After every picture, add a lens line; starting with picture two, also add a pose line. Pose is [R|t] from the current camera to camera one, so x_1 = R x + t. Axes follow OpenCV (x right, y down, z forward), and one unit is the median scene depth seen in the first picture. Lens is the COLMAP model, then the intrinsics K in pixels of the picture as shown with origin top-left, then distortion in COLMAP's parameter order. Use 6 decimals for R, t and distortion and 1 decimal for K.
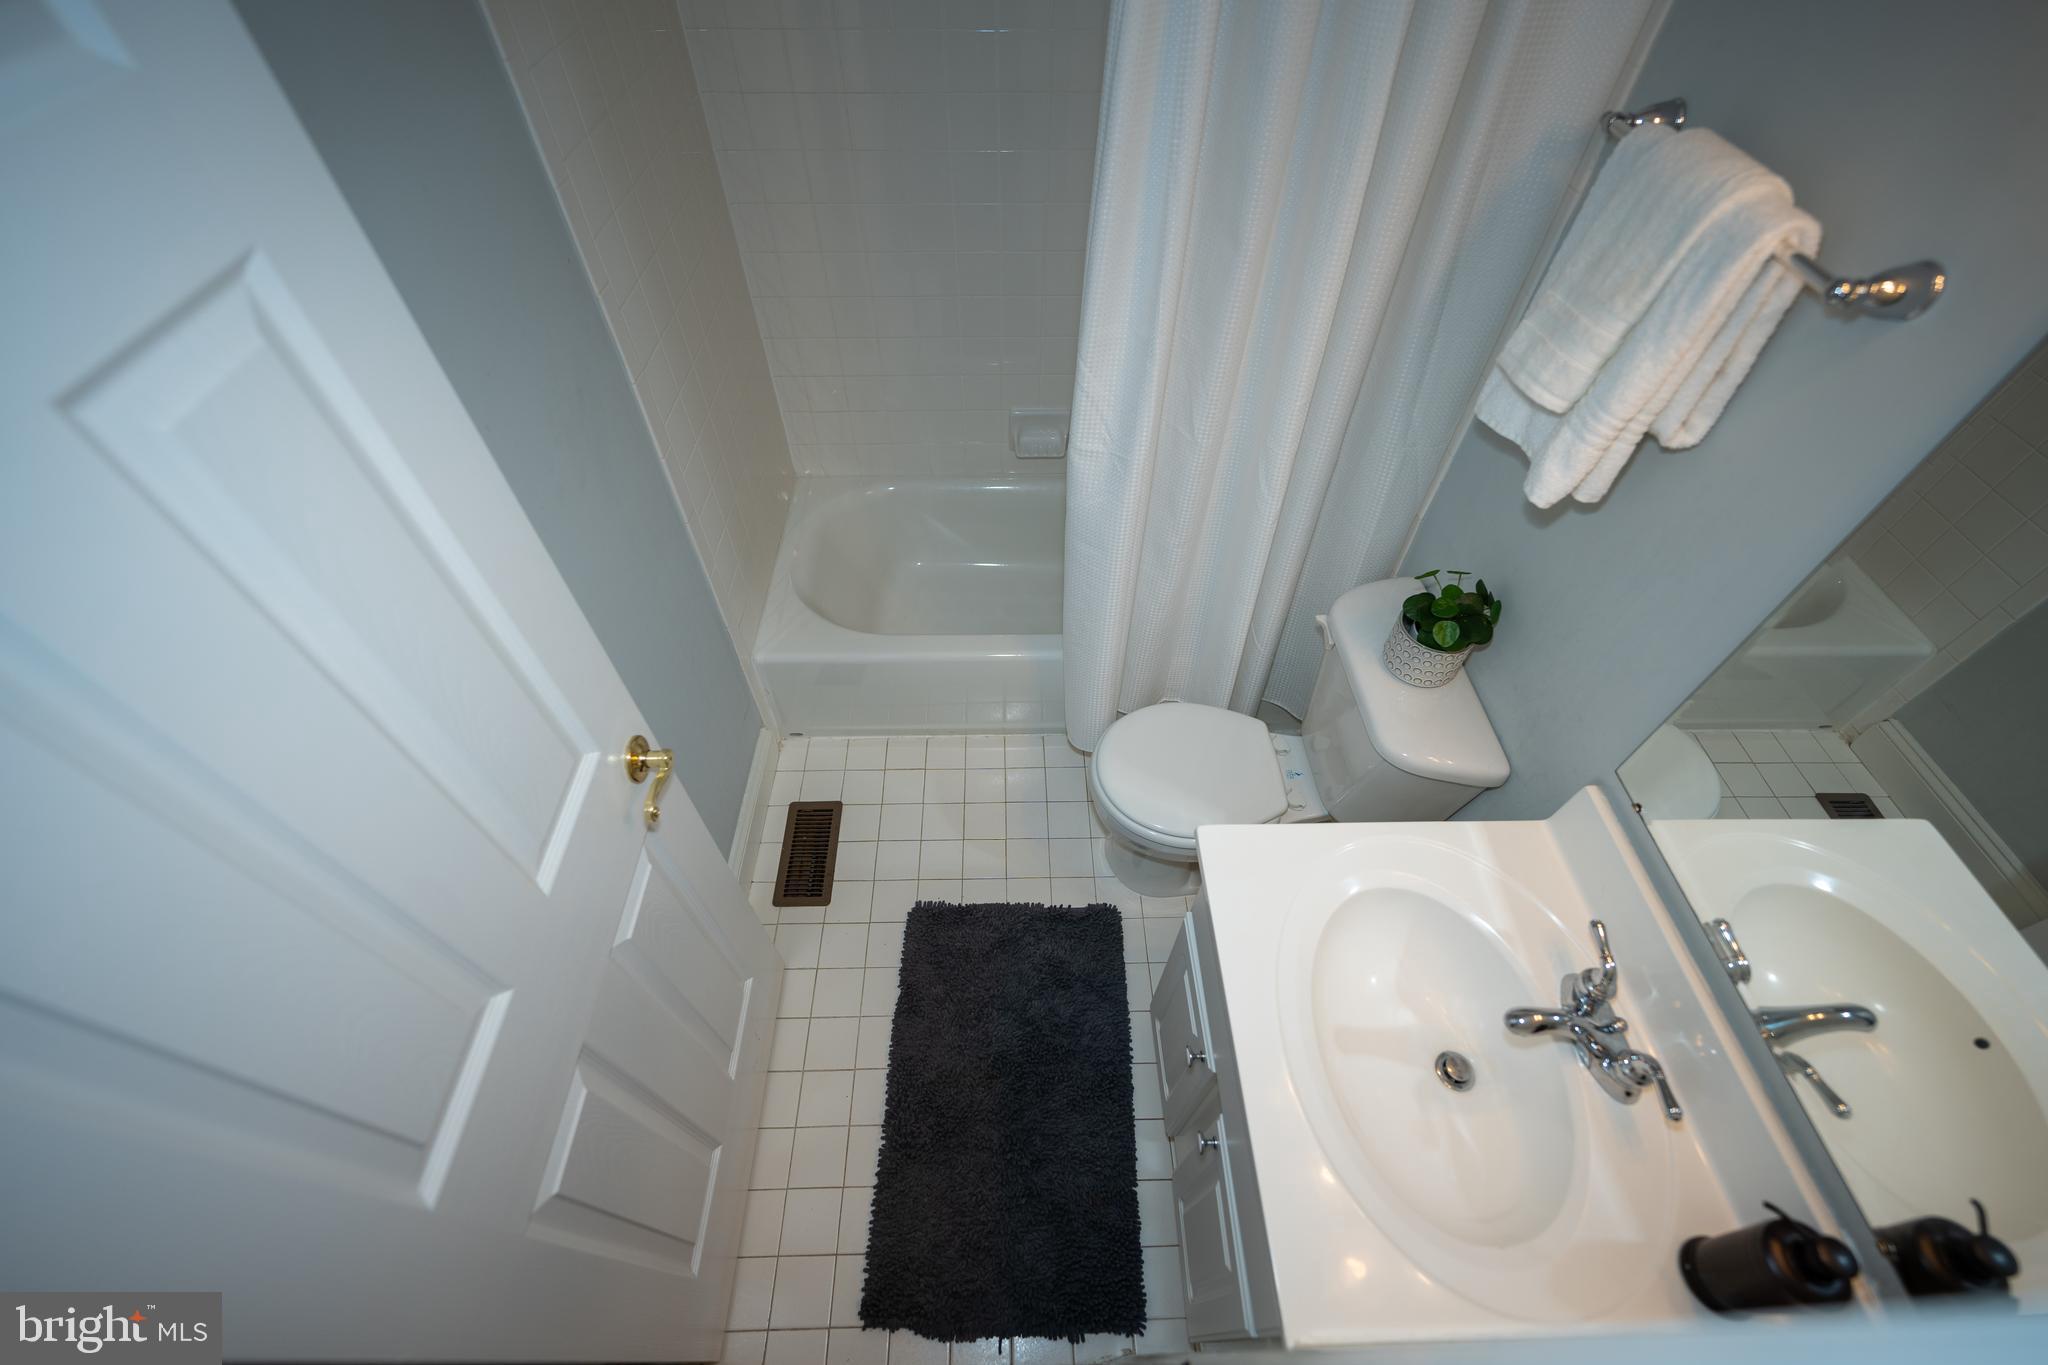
lens RADIAL K [[834.8, 0, 1022.2], [0, 834.8, 685.1], [0, 0, 1]] dist [0.000984, -0.000389]
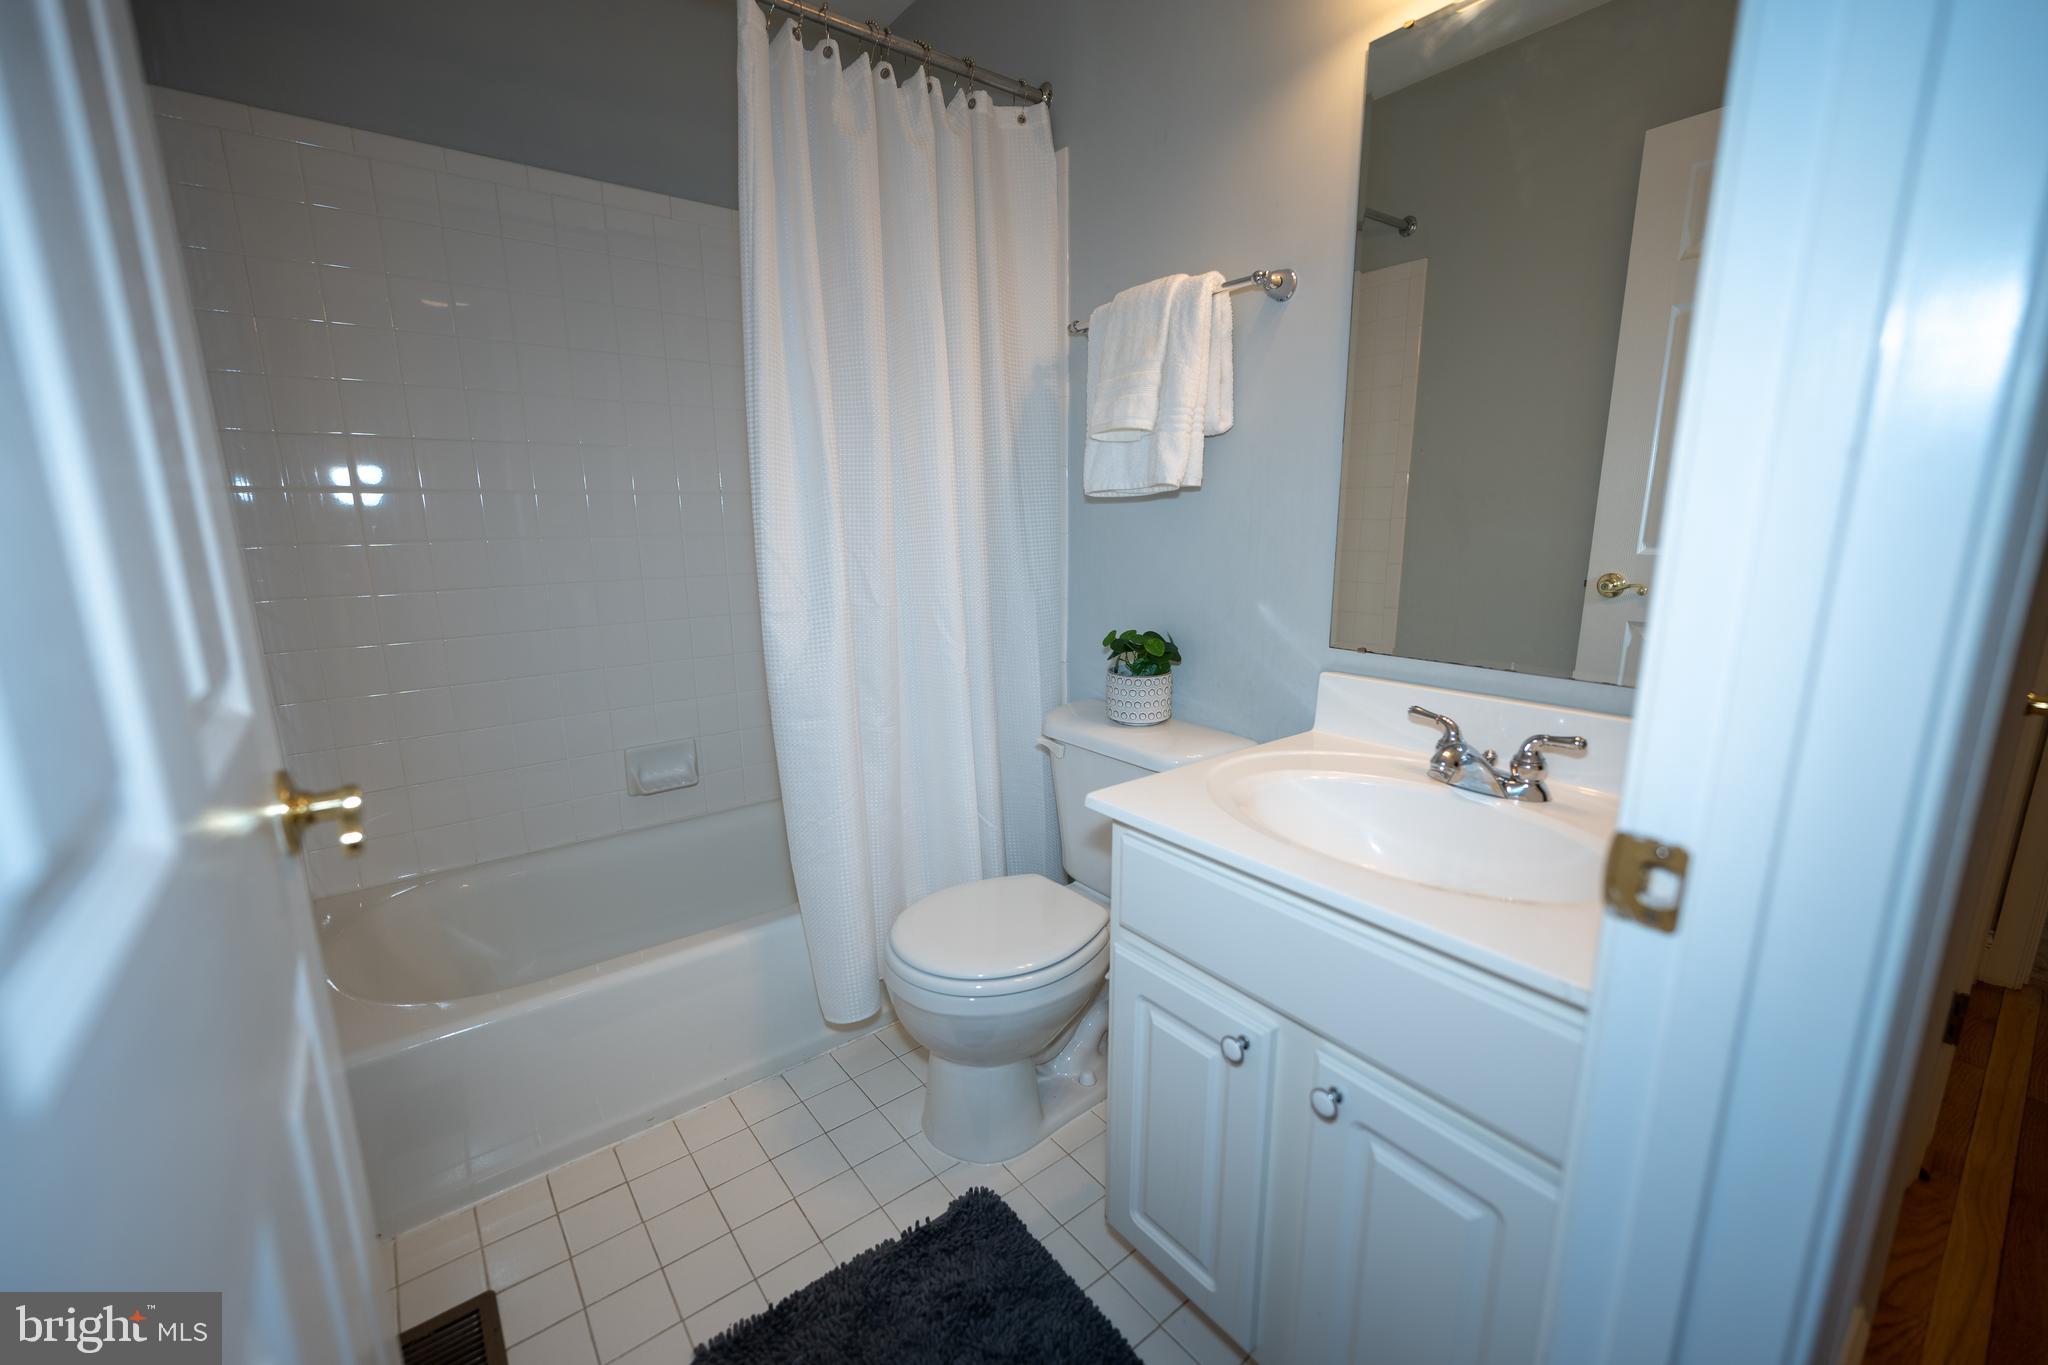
lens RADIAL K [[834.8, 0, 1019.1], [0, 834.8, 686.3], [0, 0, 1]] dist [0.000984, -0.000389]
pose [[0.802313, -0.136786, 0.581019, -0.416109], [0.470716, 0.743536, -0.474952, 0.563435], [-0.367042, 0.654556, 0.660937, 0.434151]]
